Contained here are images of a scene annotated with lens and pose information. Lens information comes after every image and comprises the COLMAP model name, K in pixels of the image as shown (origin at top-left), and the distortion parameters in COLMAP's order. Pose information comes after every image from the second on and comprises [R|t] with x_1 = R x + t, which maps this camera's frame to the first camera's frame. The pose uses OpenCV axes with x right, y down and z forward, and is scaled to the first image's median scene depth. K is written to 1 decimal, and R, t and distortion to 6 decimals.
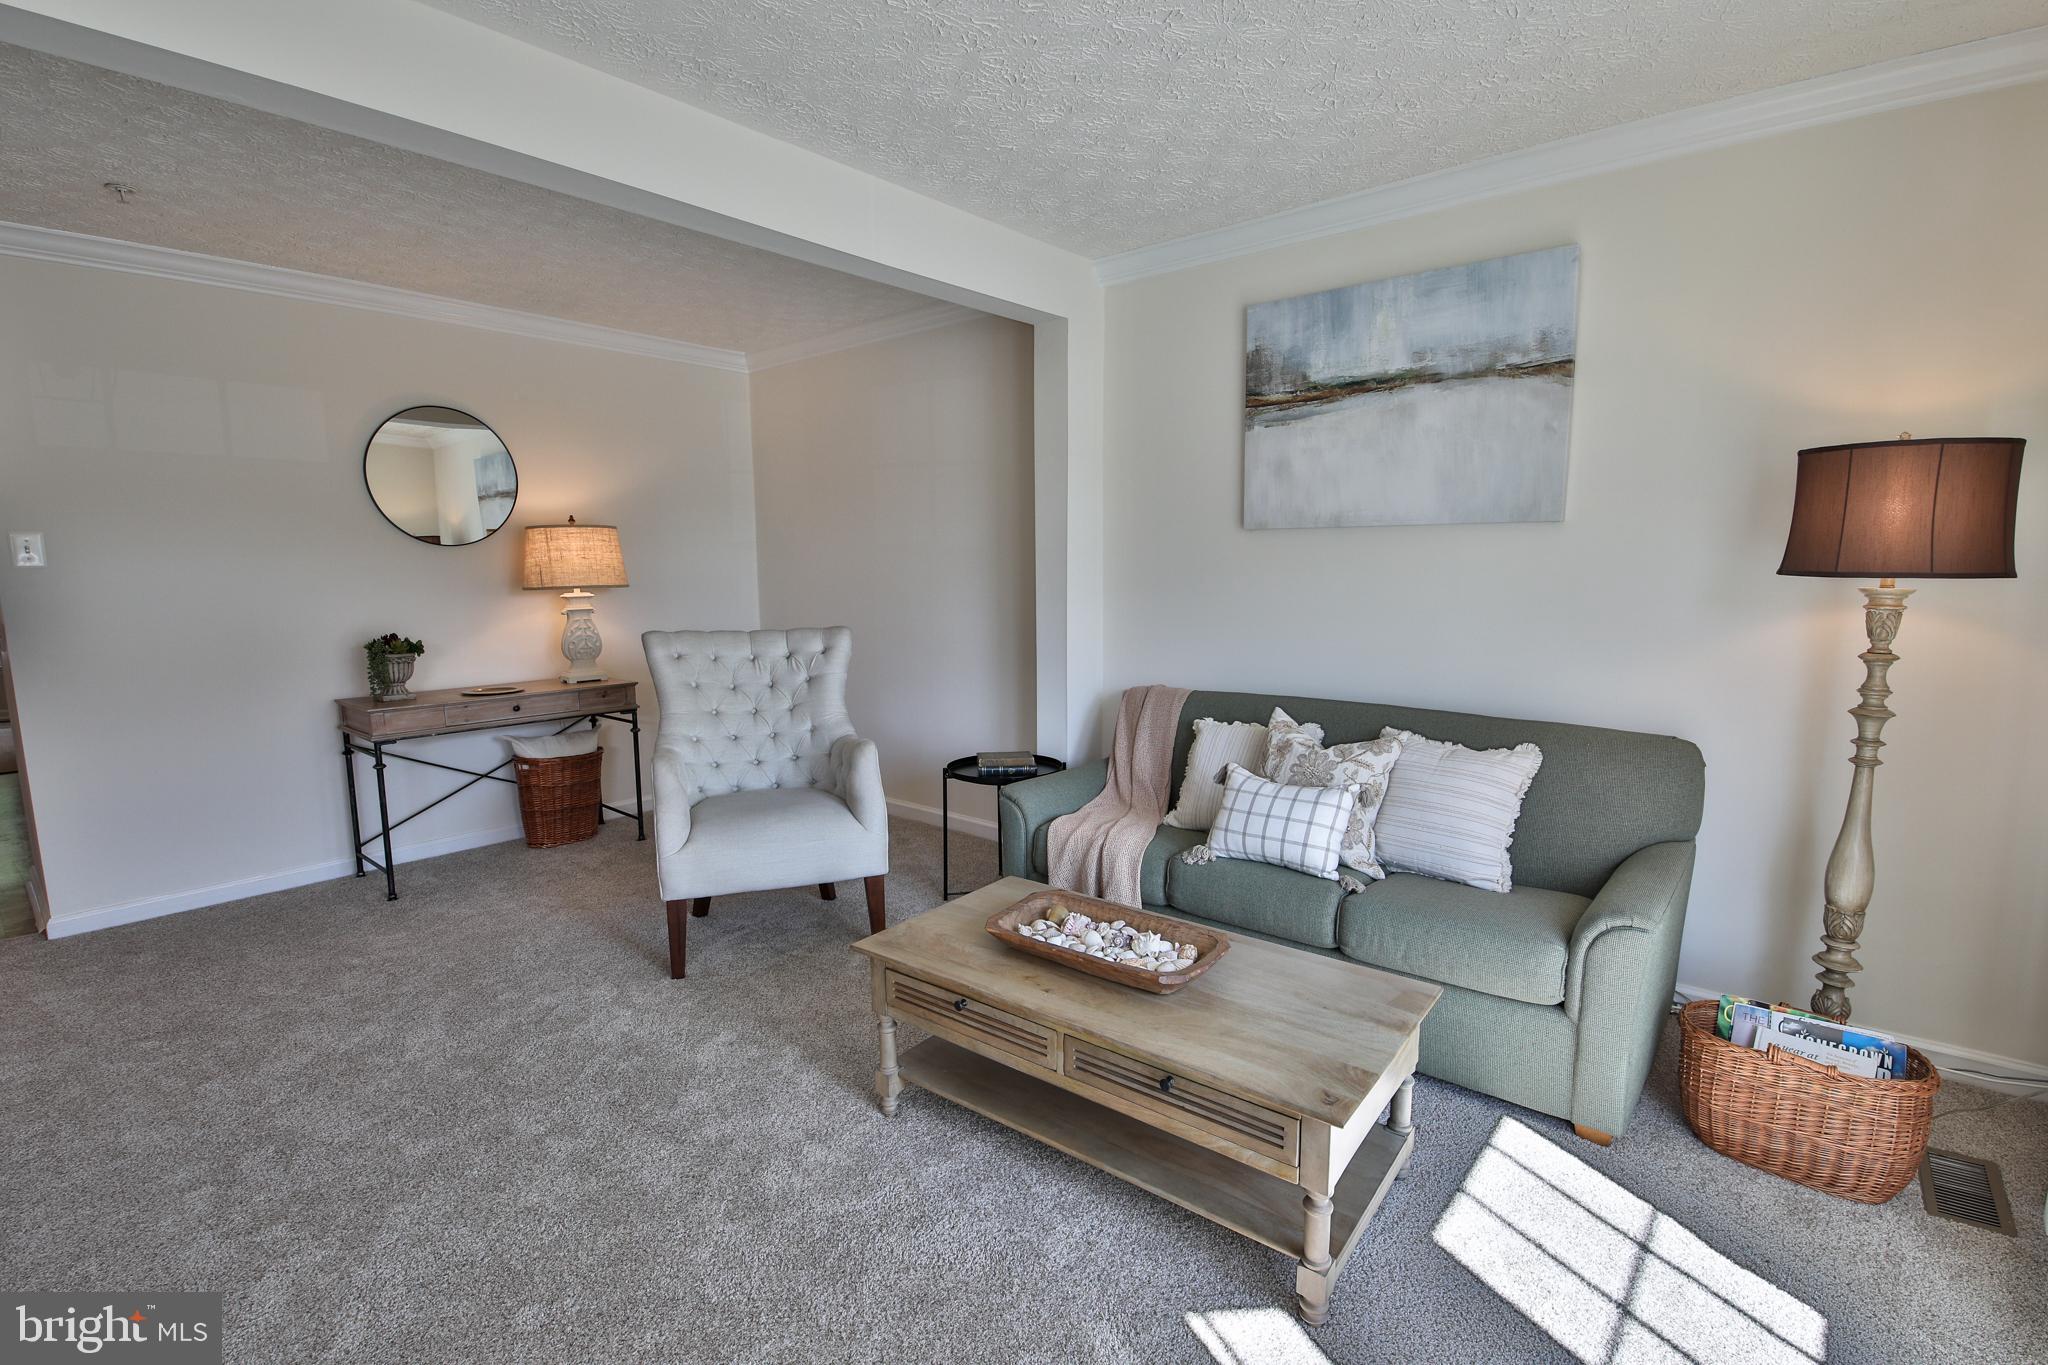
lens RADIAL K [[945.0, 0, 1021.2], [0, 945.0, 682.1], [0, 0, 1]] dist [-0.005444, -0.008781]
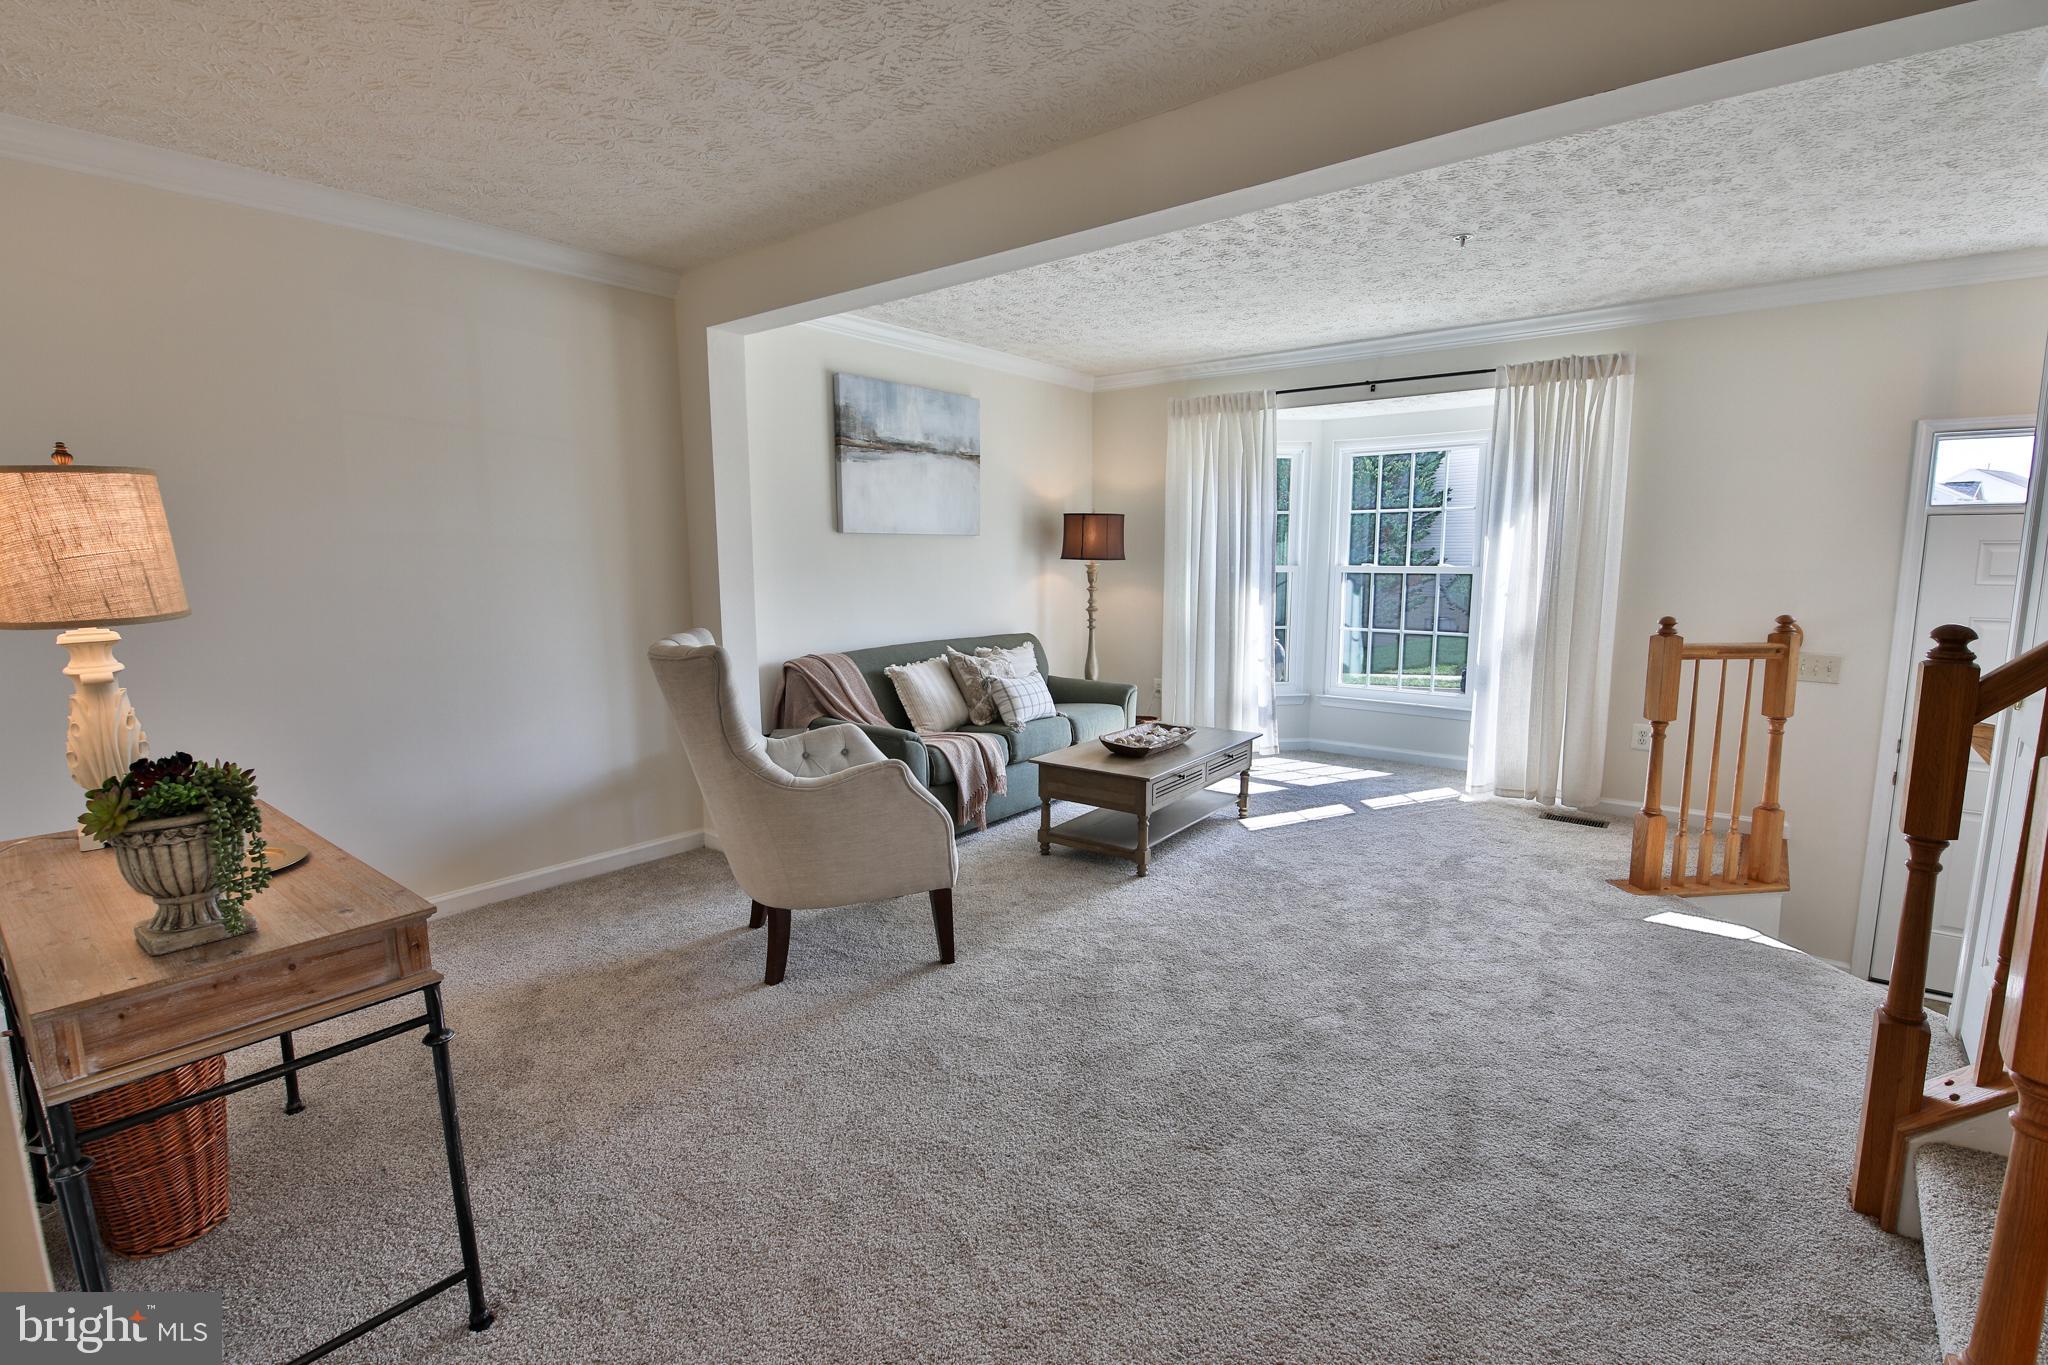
lens RADIAL K [[945.0, 0, 1011.1], [0, 945.0, 688.8], [0, 0, 1]] dist [-0.005444, -0.008781]
pose [[-0.024553, -0.135243, 0.990508, -1.249869], [0.132983, 0.981560, 0.137318, -0.100324], [-0.990814, 0.135092, -0.006115, 0.846809]]
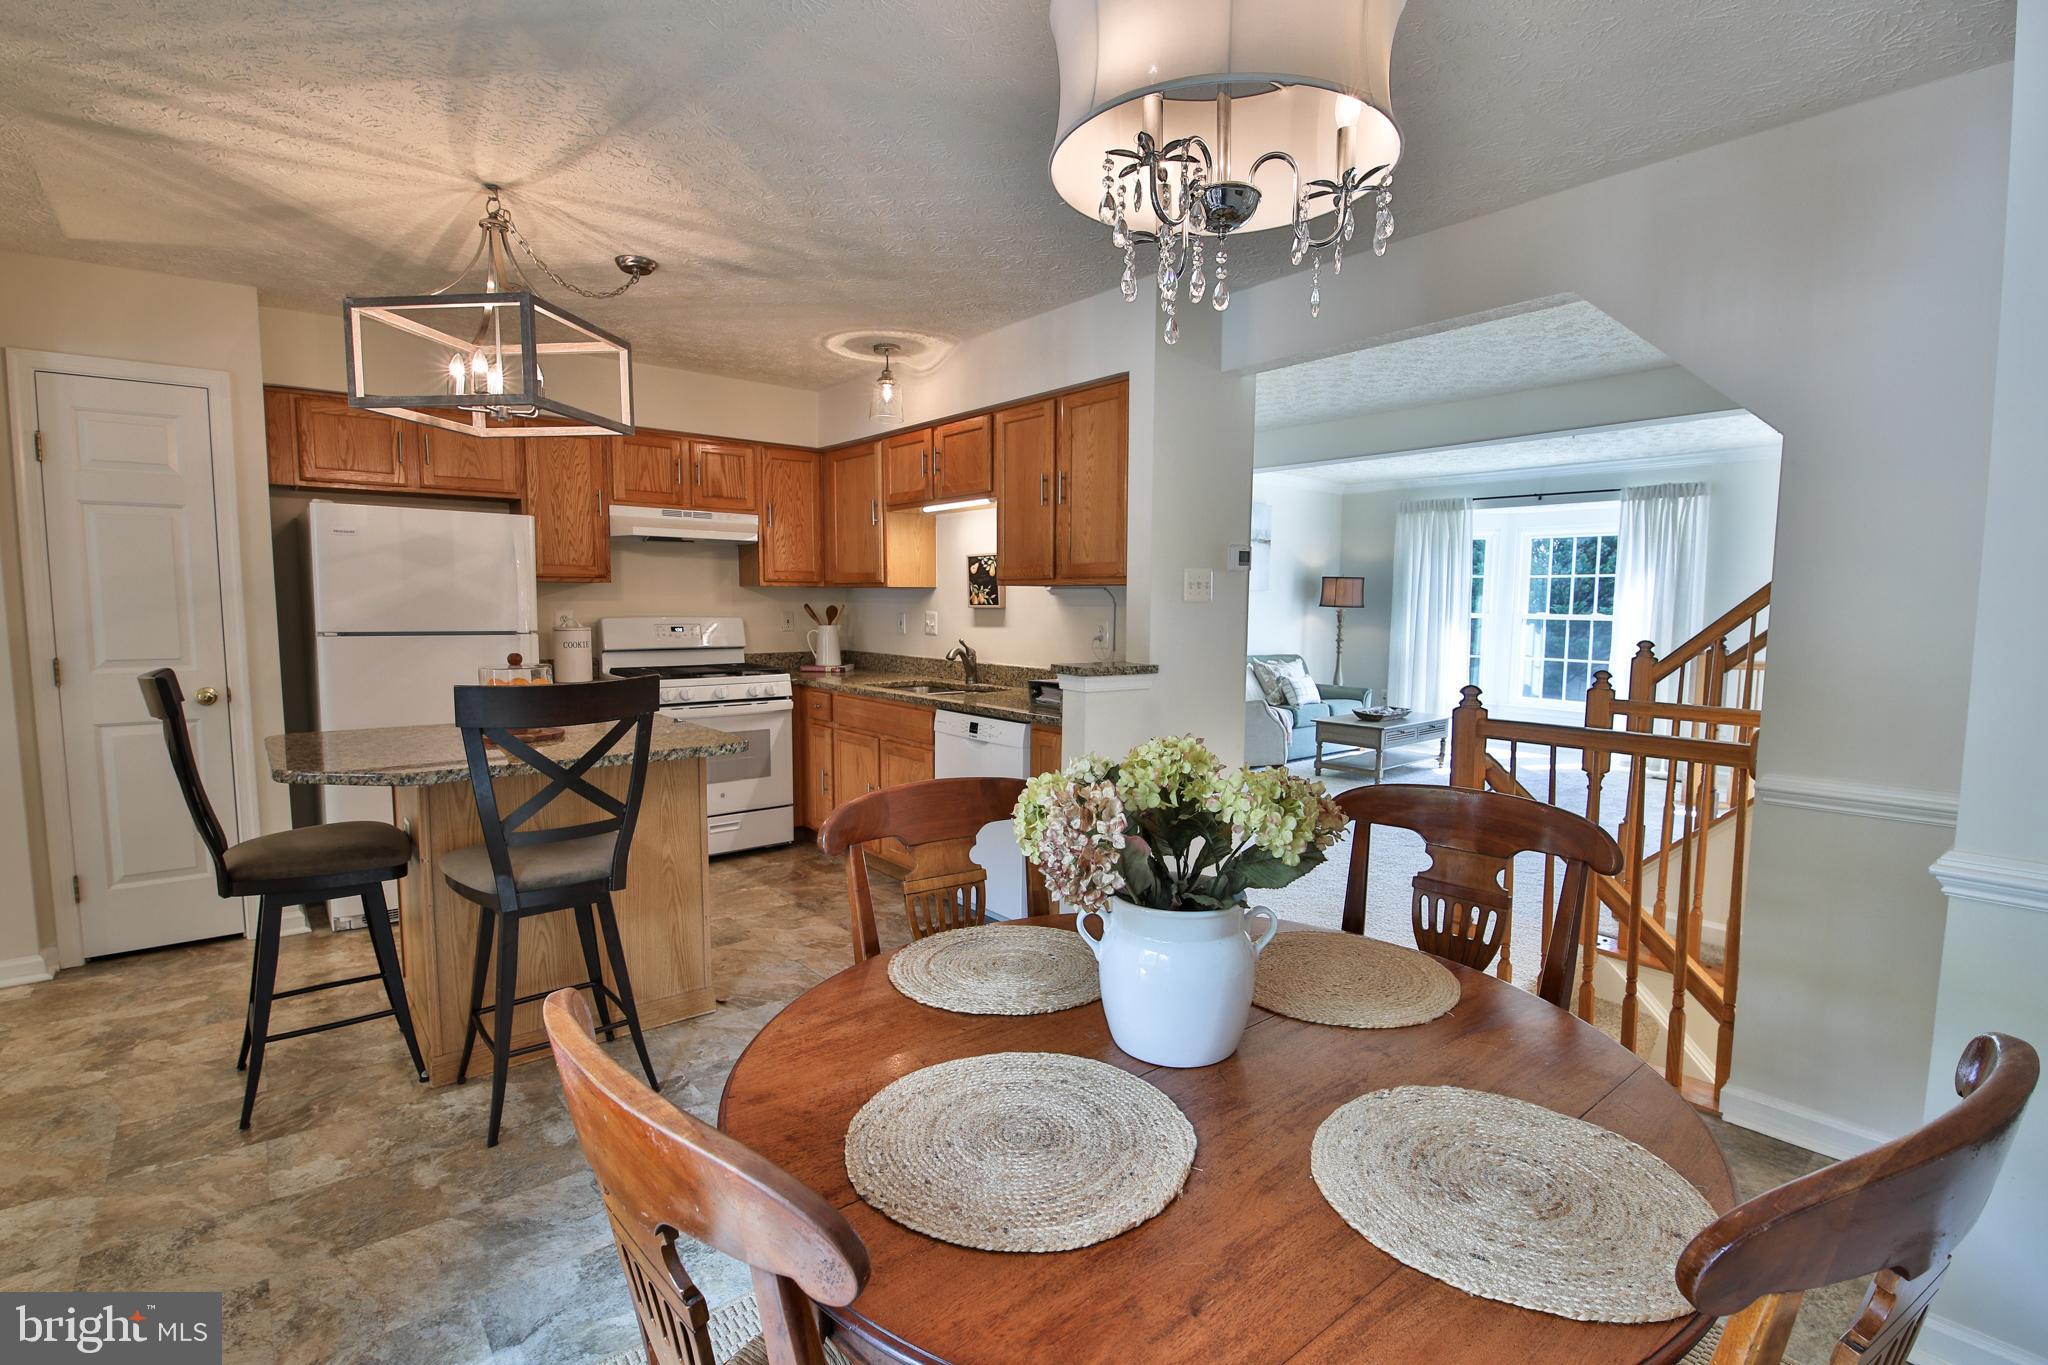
lens RADIAL K [[945.0, 0, 1029.6], [0, 945.0, 694.3], [0, 0, 1]] dist [-0.005444, -0.008781]
pose [[0.171622, -0.092266, 0.980833, -2.259997], [0.116750, 0.990494, 0.072746, -0.127805], [-0.978221, 0.102027, 0.180762, 1.058574]]
